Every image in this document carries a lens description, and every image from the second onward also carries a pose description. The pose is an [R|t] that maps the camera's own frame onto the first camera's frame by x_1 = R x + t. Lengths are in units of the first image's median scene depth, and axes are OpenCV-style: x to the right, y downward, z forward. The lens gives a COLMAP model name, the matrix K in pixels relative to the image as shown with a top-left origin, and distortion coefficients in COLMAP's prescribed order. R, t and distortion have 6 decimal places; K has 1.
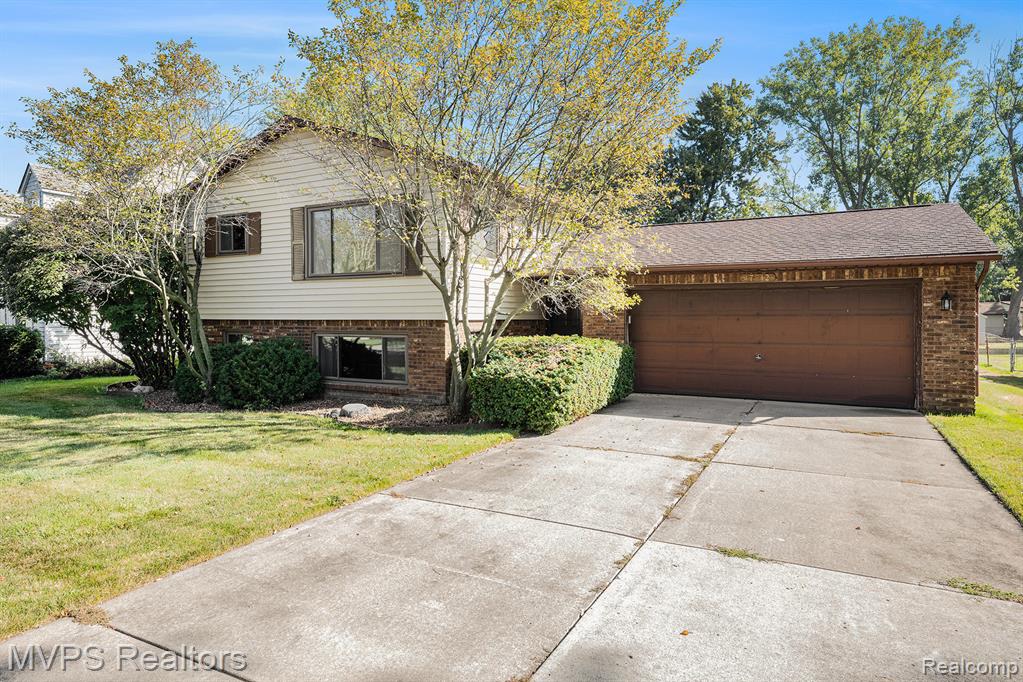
lens RADIAL K [[607.3, 0, 535.3], [0, 607.3, 340.0], [0, 0, 1]] dist [0.016163, -0.026538]
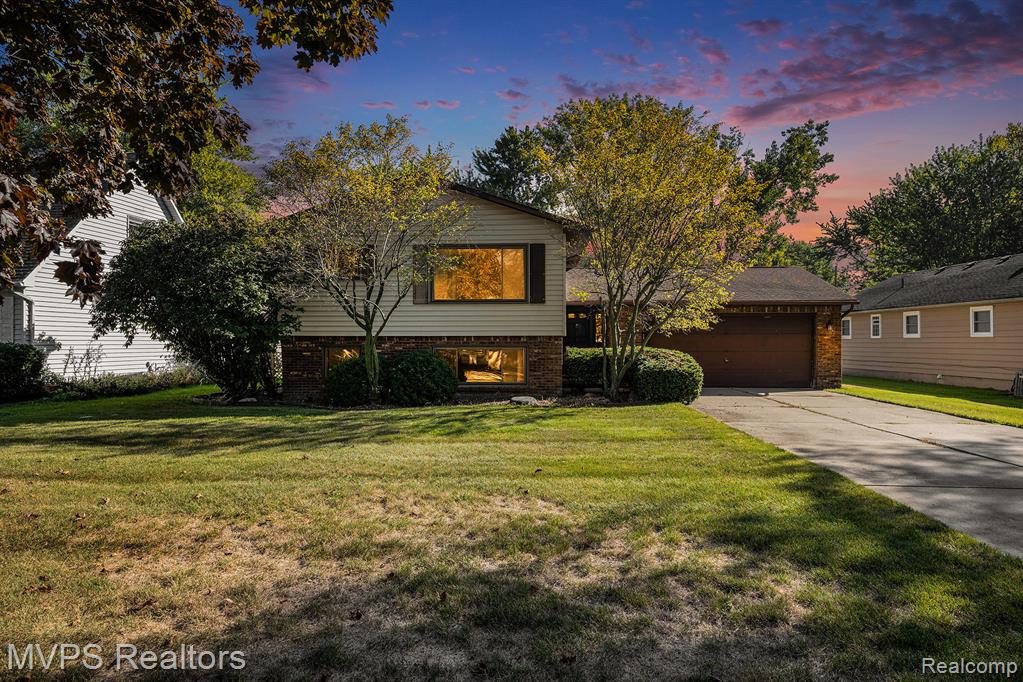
lens RADIAL K [[686.6, 0, 504.5], [0, 686.6, 339.5], [0, 0, 1]] dist [0.007952, 0.002632]
pose [[0.899502, 0.000897, 0.436916, -0.255123], [0.016604, 0.999205, -0.036235, 0.008128], [-0.436601, 0.039848, 0.898772, -0.096969]]
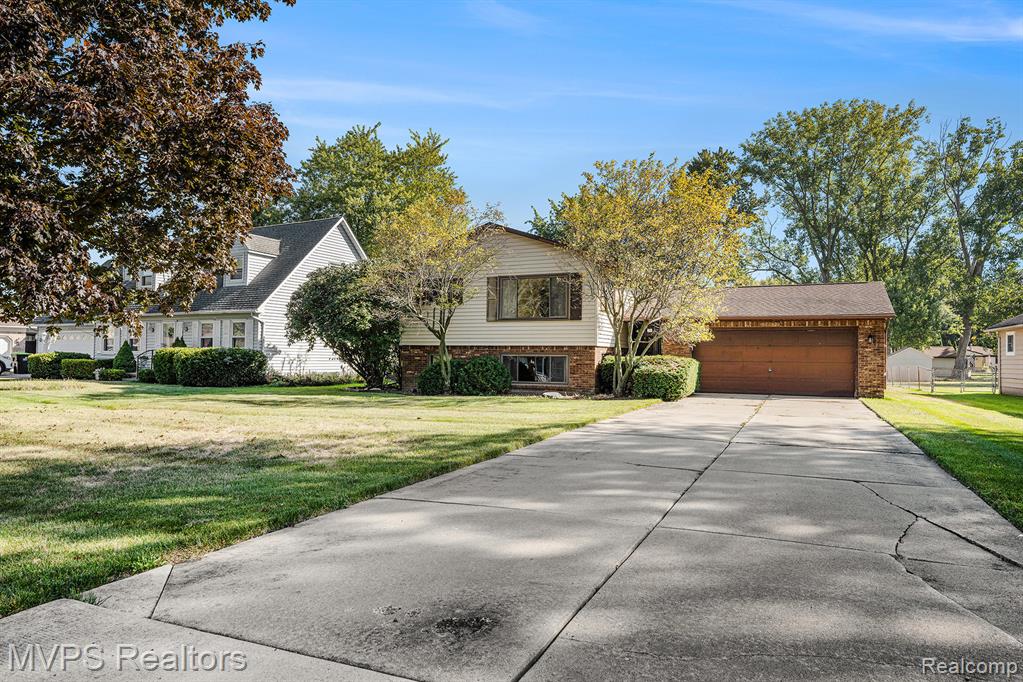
lens RADIAL K [[696.0, 0, 510.1], [0, 696.0, 369.7], [0, 0, 1]] dist [-0.000163, -0.000487]
pose [[0.998290, 0.011388, 0.057340, -0.134553], [-0.010007, 0.999654, -0.024309, 0.022916], [-0.057597, 0.023694, 0.998059, -0.259902]]
